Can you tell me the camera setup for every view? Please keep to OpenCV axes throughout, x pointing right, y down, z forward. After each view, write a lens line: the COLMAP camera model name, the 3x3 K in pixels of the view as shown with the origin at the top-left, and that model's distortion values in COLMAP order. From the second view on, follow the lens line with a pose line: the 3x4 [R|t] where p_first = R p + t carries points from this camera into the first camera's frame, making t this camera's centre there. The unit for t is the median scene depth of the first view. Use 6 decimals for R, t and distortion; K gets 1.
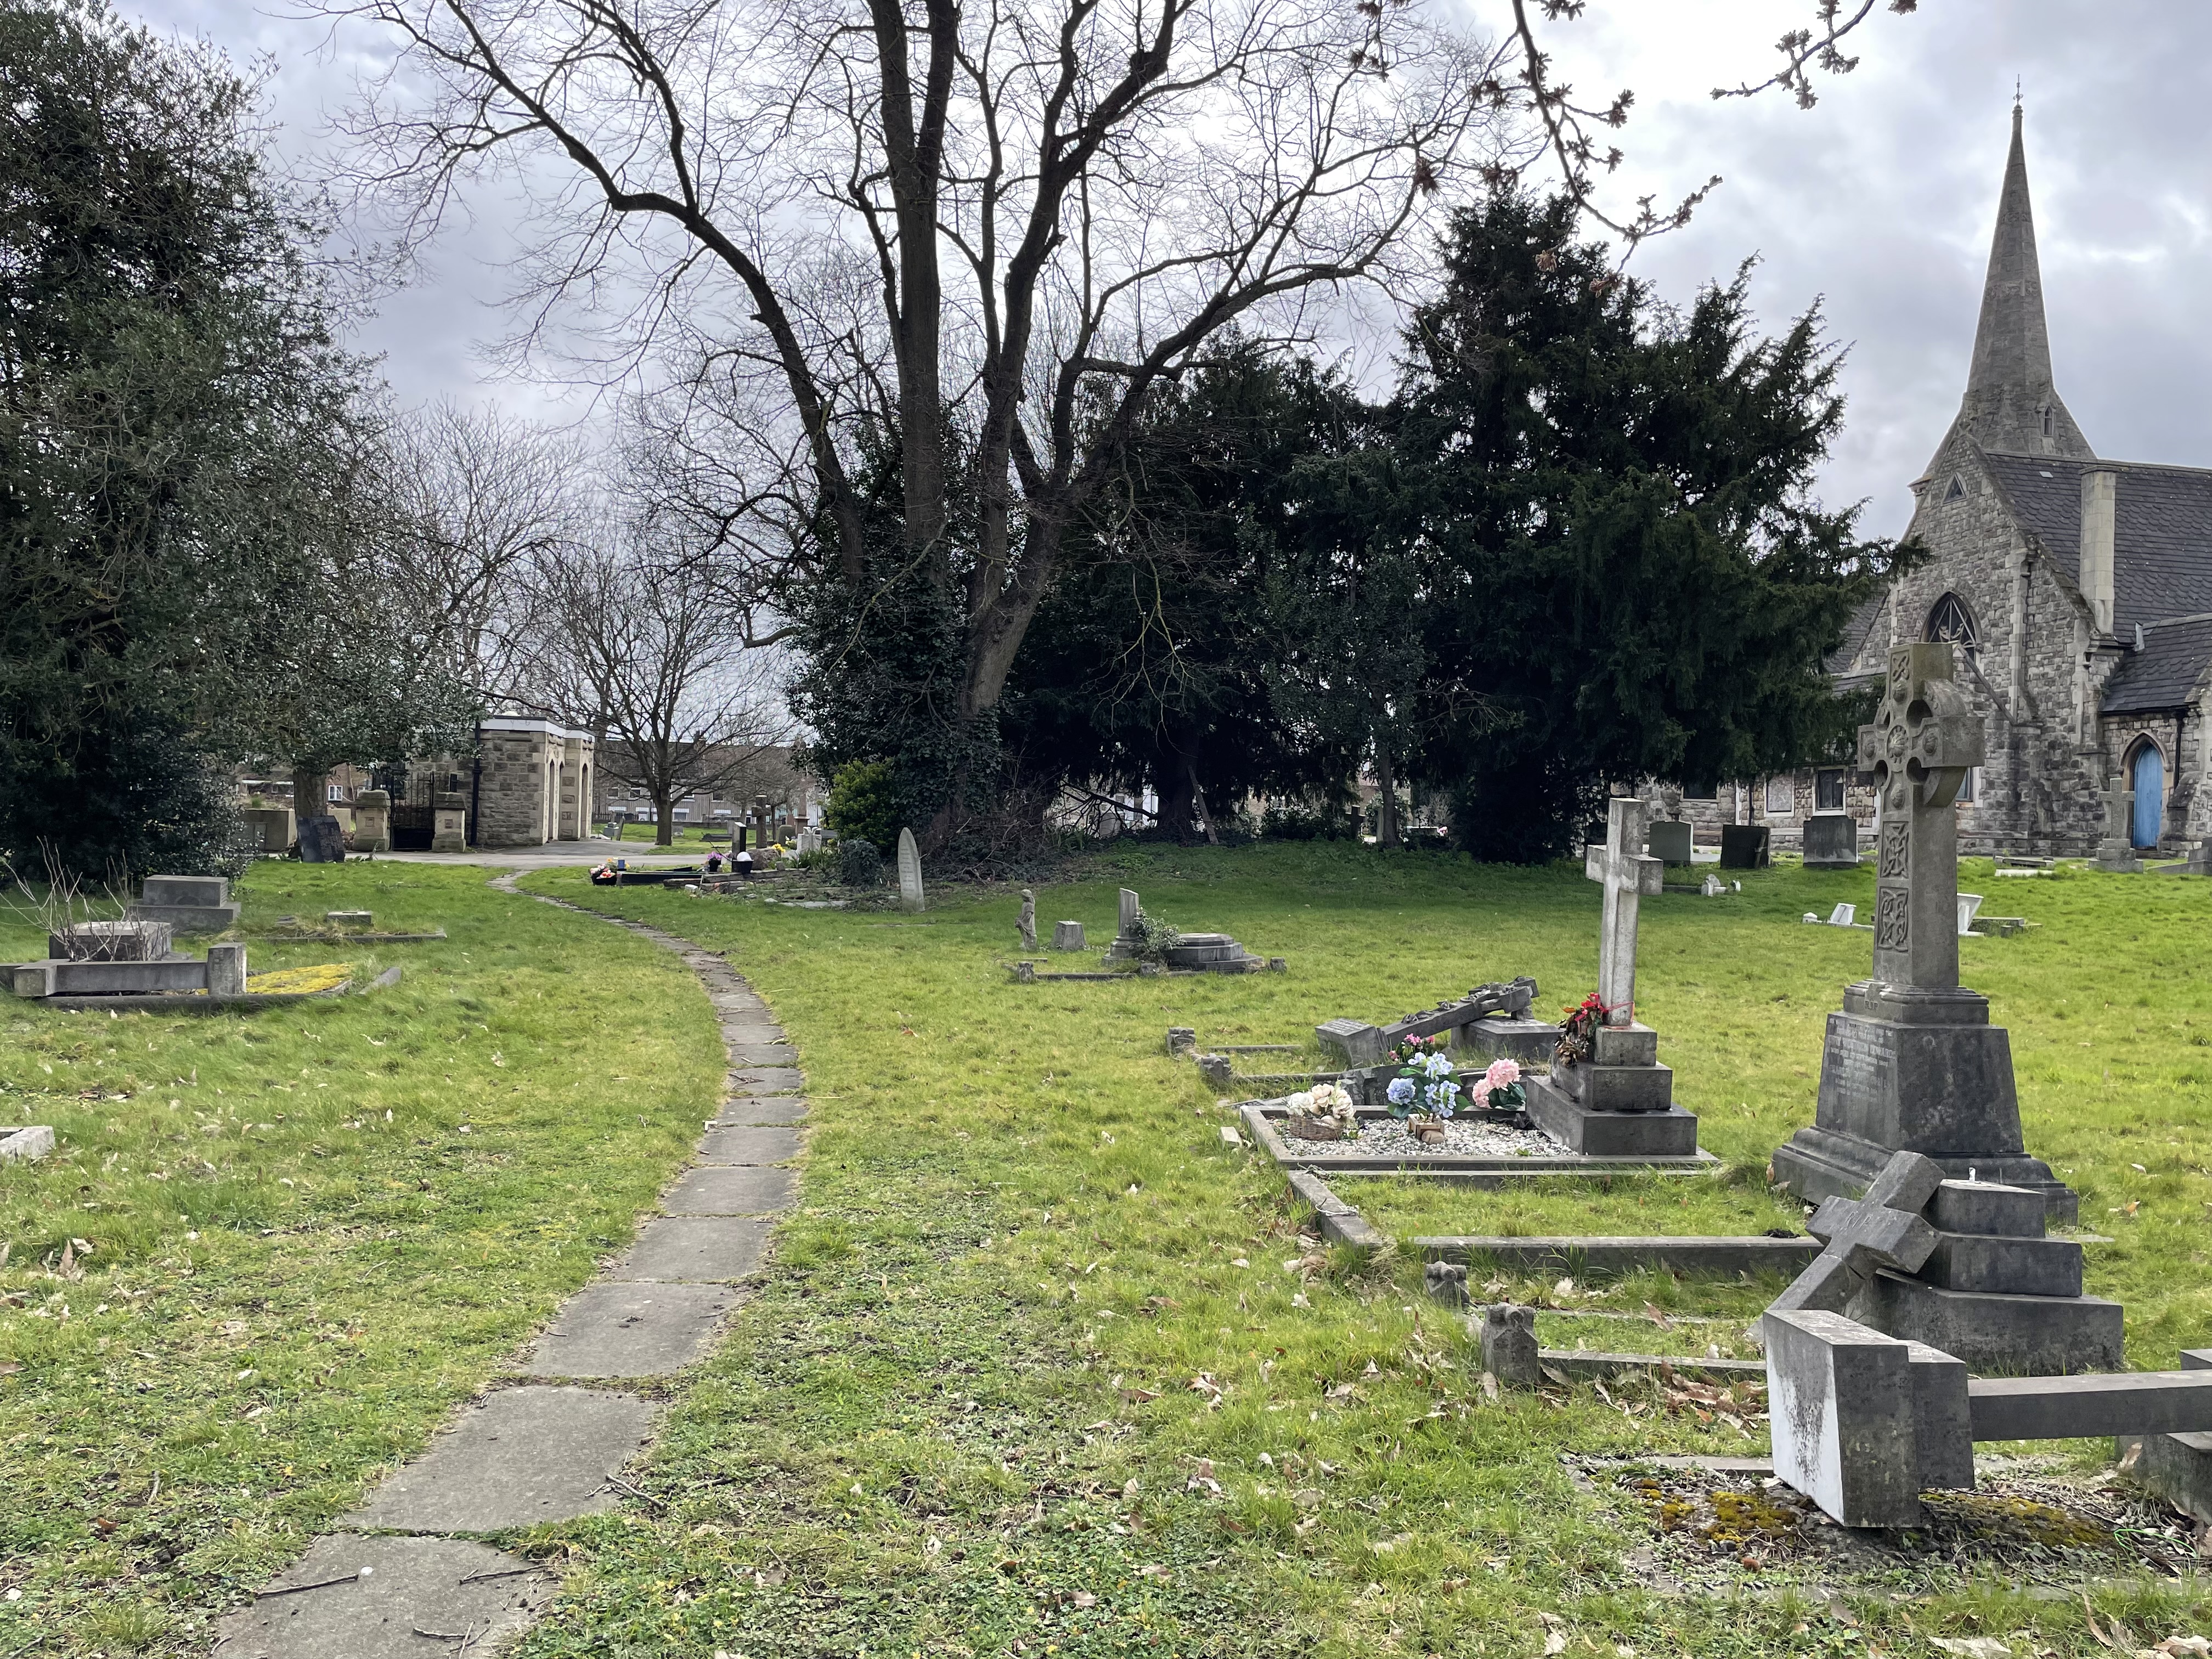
lens RADIAL K [[1661.1, 0, 1089.0], [0, 1661.1, 826.0], [0, 0, 1]] dist [0.097938, -0.124229]
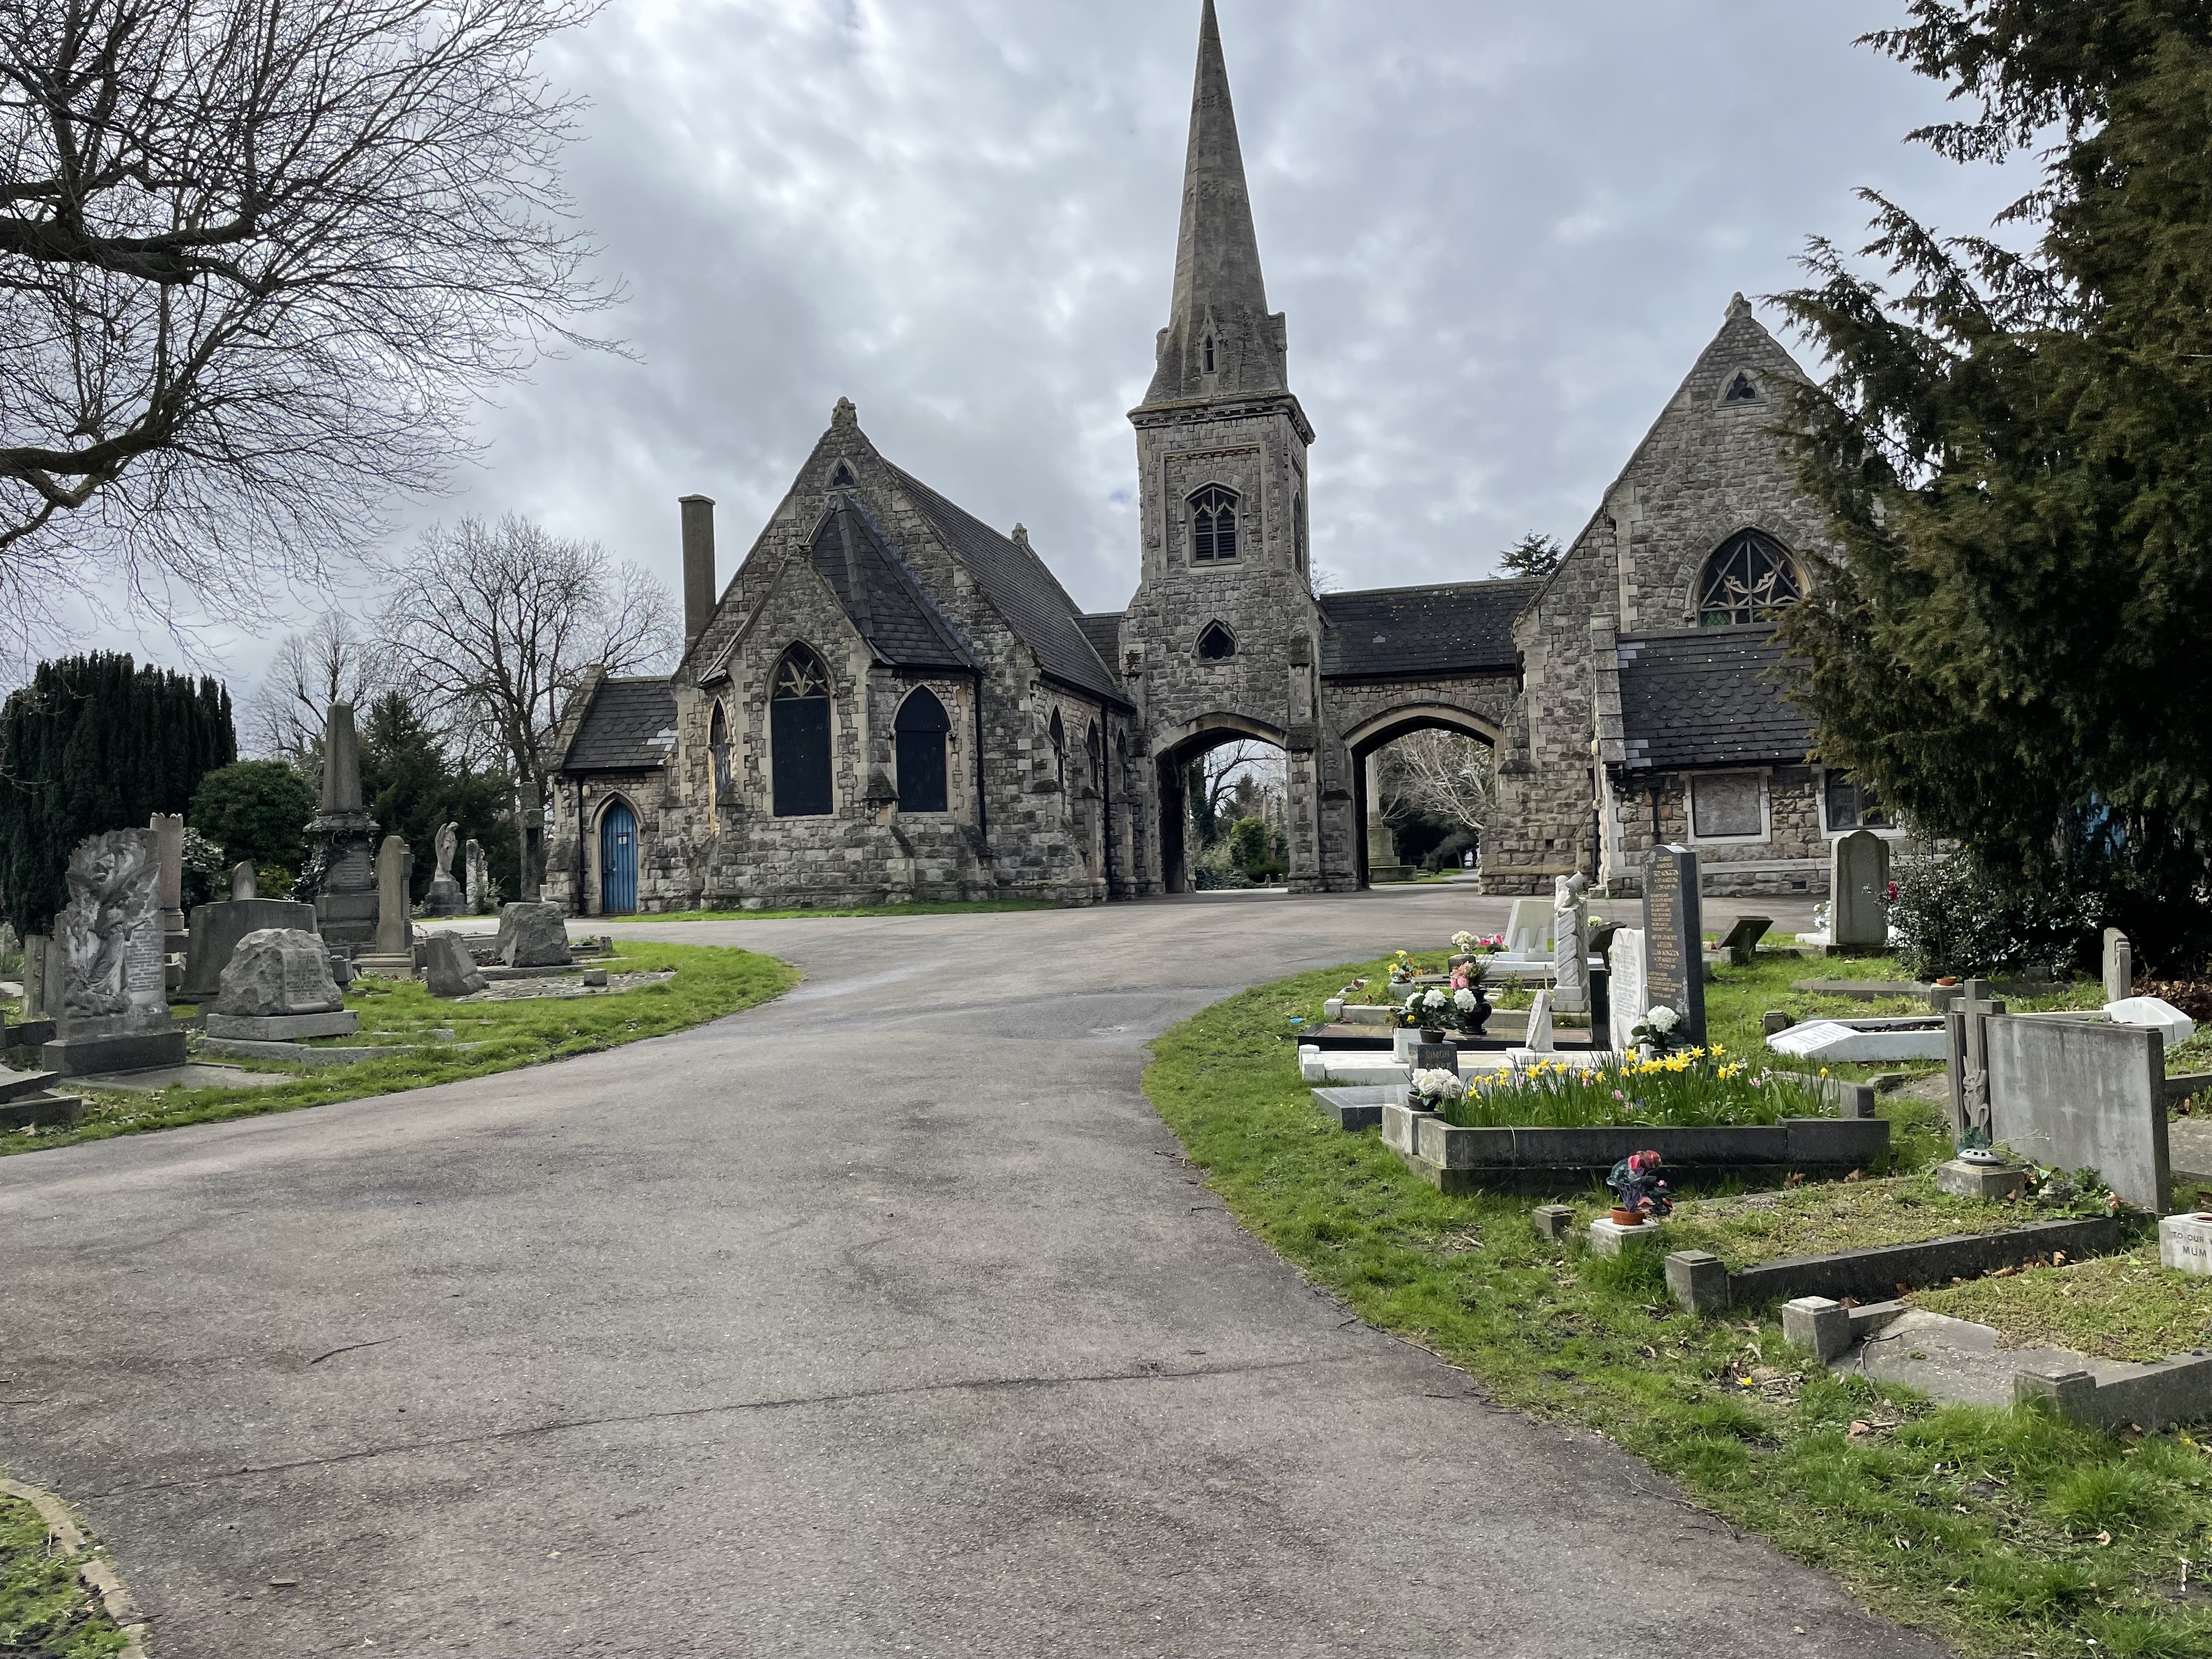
lens RADIAL K [[1661.1, 0, 1101.0], [0, 1661.1, 807.5], [0, 0, 1]] dist [0.097938, -0.124229]
pose [[0.438226, -0.000583, 0.898865, -0.281141], [0.039255, 0.999058, -0.018490, -0.017814], [-0.898007, 0.043388, 0.437836, 1.012175]]
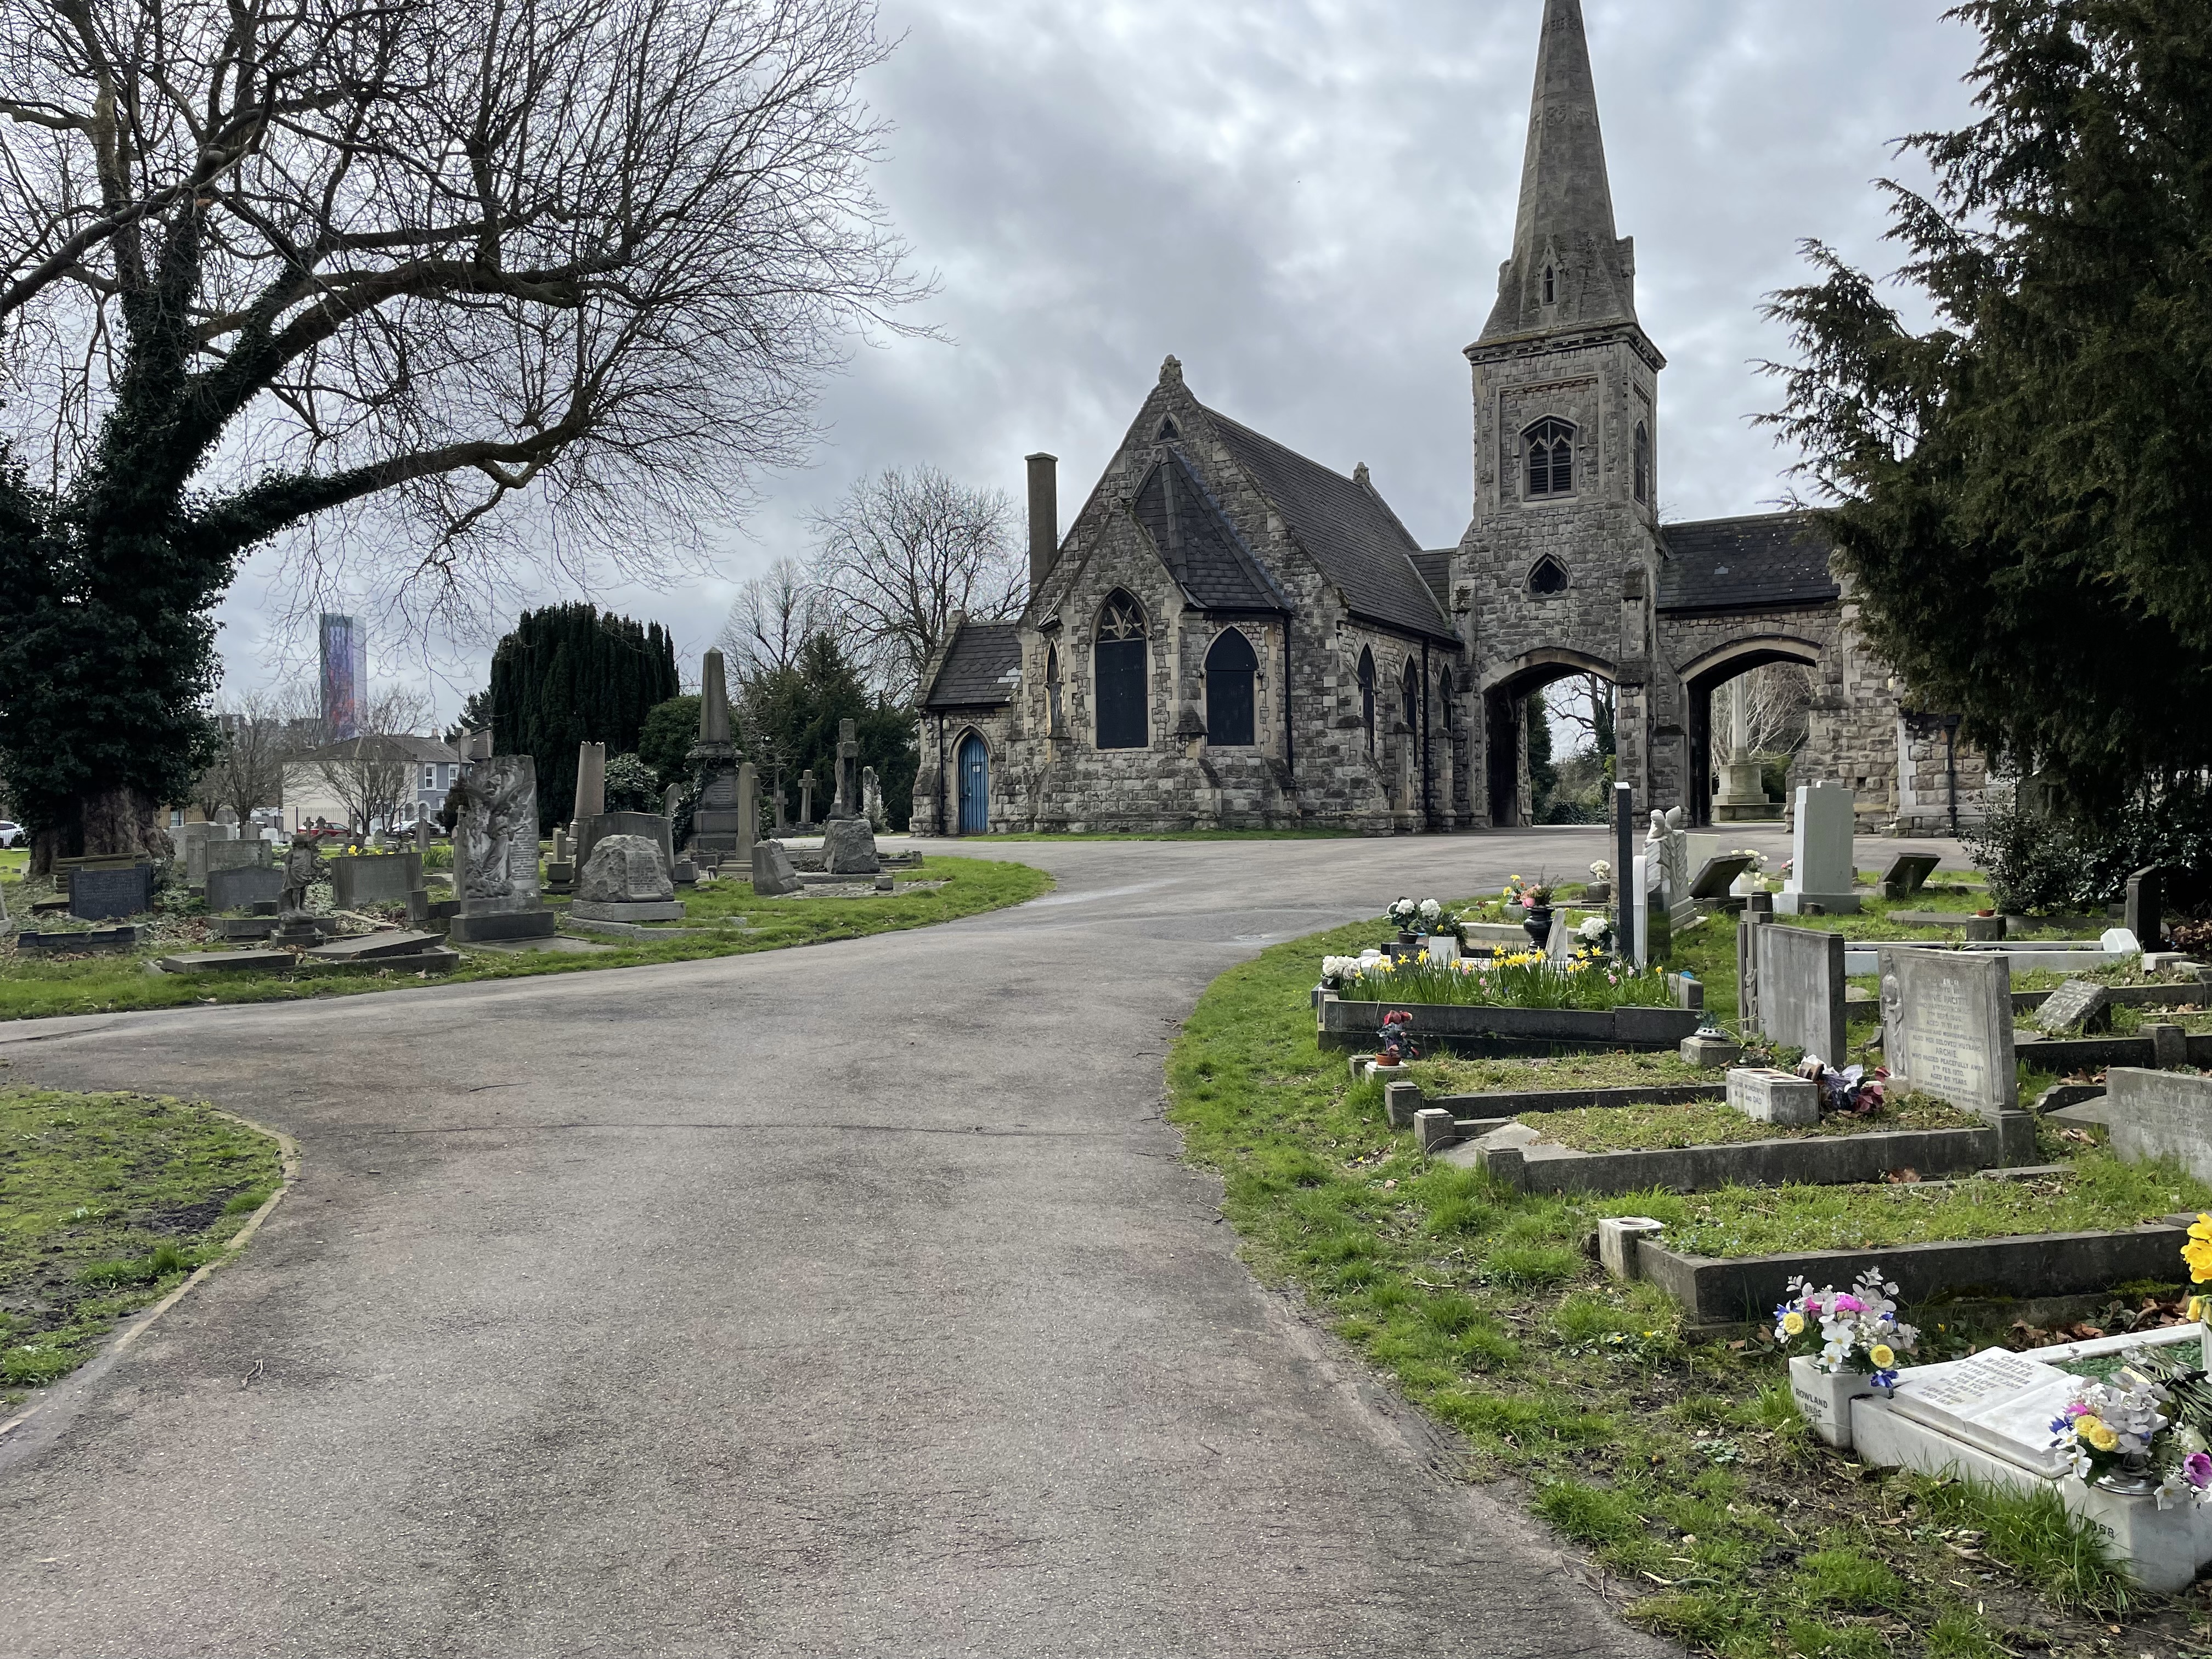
lens RADIAL K [[1661.1, 0, 1112.4], [0, 1661.1, 820.6], [0, 0, 1]] dist [0.097938, -0.124229]
pose [[0.642138, -0.034752, 0.765801, -0.297963], [0.027263, 0.999375, 0.022491, -0.015955], [-0.766104, 0.006436, 0.642684, 0.931666]]
